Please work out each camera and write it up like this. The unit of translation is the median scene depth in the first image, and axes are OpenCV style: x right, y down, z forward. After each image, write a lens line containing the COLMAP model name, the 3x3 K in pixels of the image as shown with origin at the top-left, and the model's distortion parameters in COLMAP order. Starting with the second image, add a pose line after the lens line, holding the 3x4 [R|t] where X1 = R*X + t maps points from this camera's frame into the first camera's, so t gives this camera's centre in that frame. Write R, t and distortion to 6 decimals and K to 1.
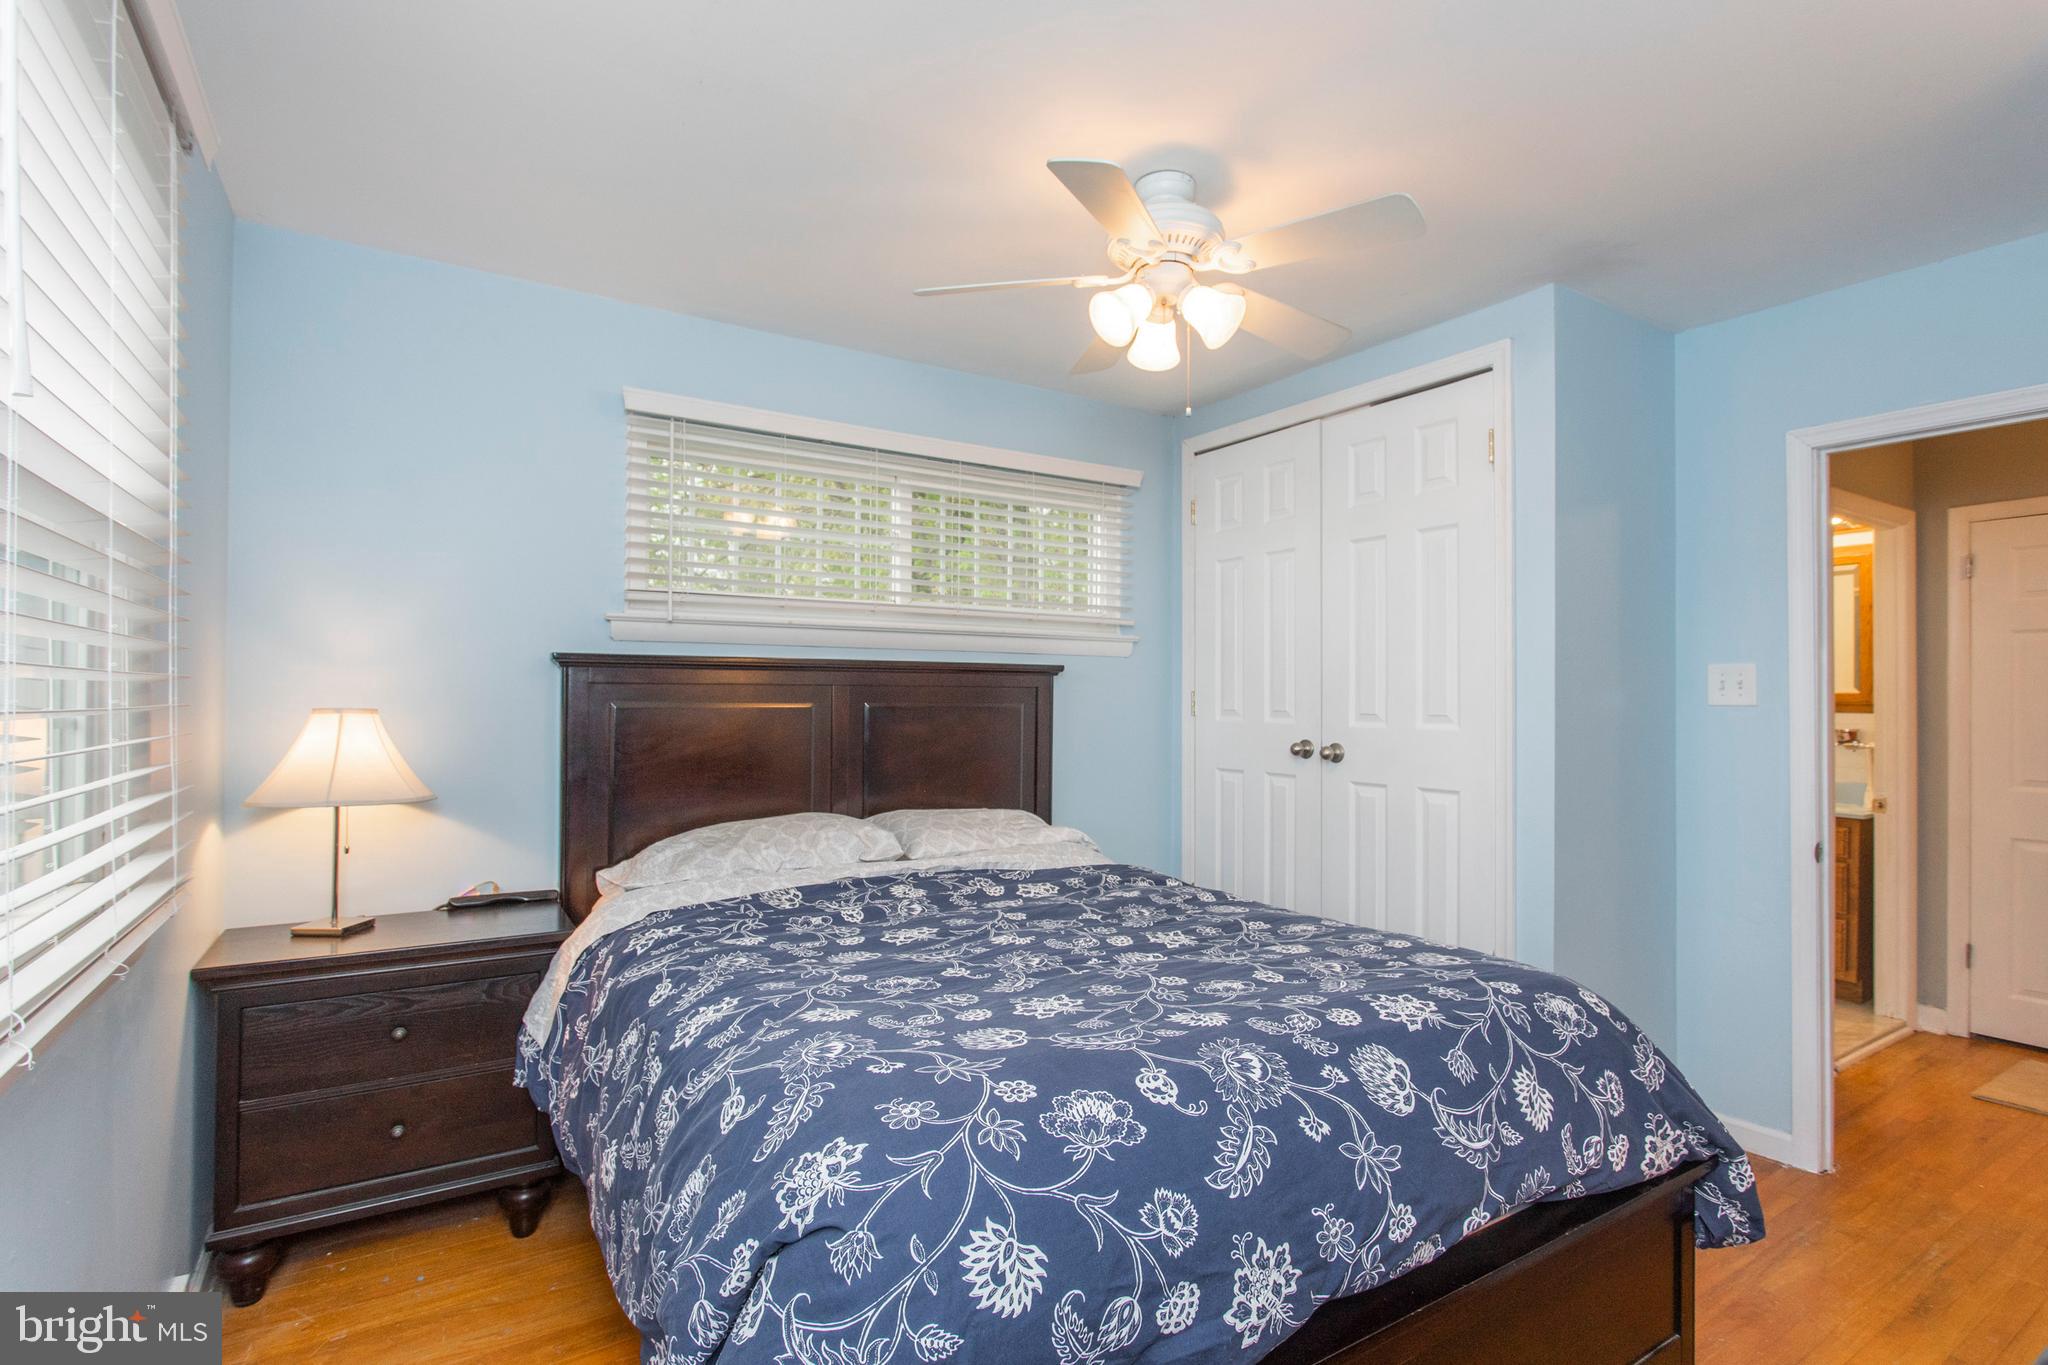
lens RADIAL K [[976.2, 0, 1034.5], [0, 976.2, 686.9], [0, 0, 1]] dist [-0.005232, 0.001603]
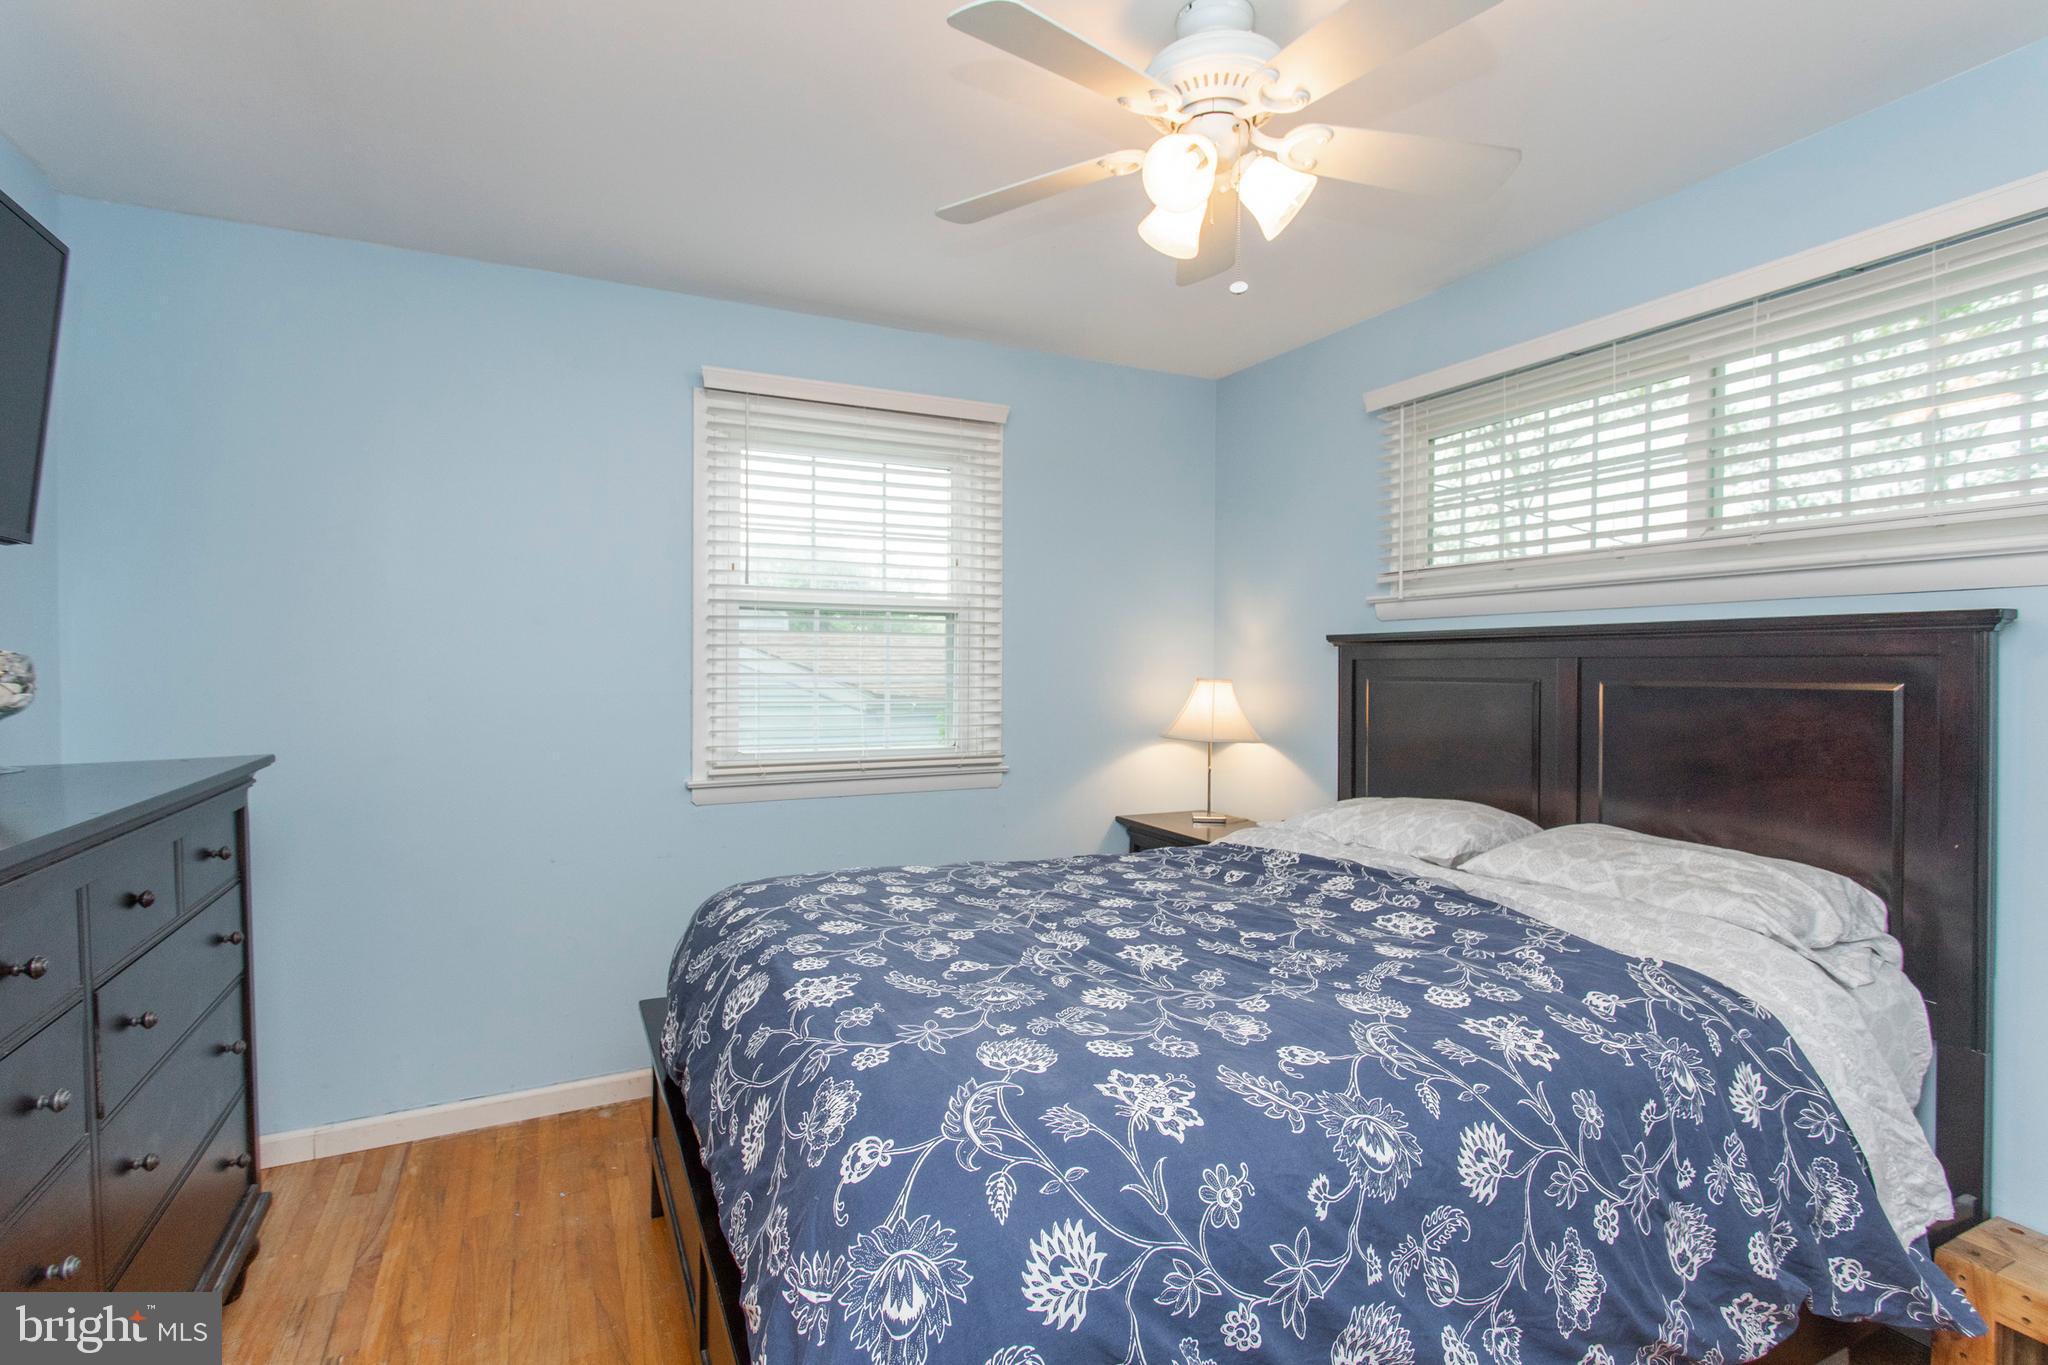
lens RADIAL K [[976.2, 0, 1025.8], [0, 976.2, 679.8], [0, 0, 1]] dist [-0.005232, 0.001603]
pose [[-0.104507, 0.008864, -0.994485, 1.066268], [0.004145, 0.999955, 0.008477, 0.011905], [0.994516, -0.003237, -0.104539, 1.056773]]
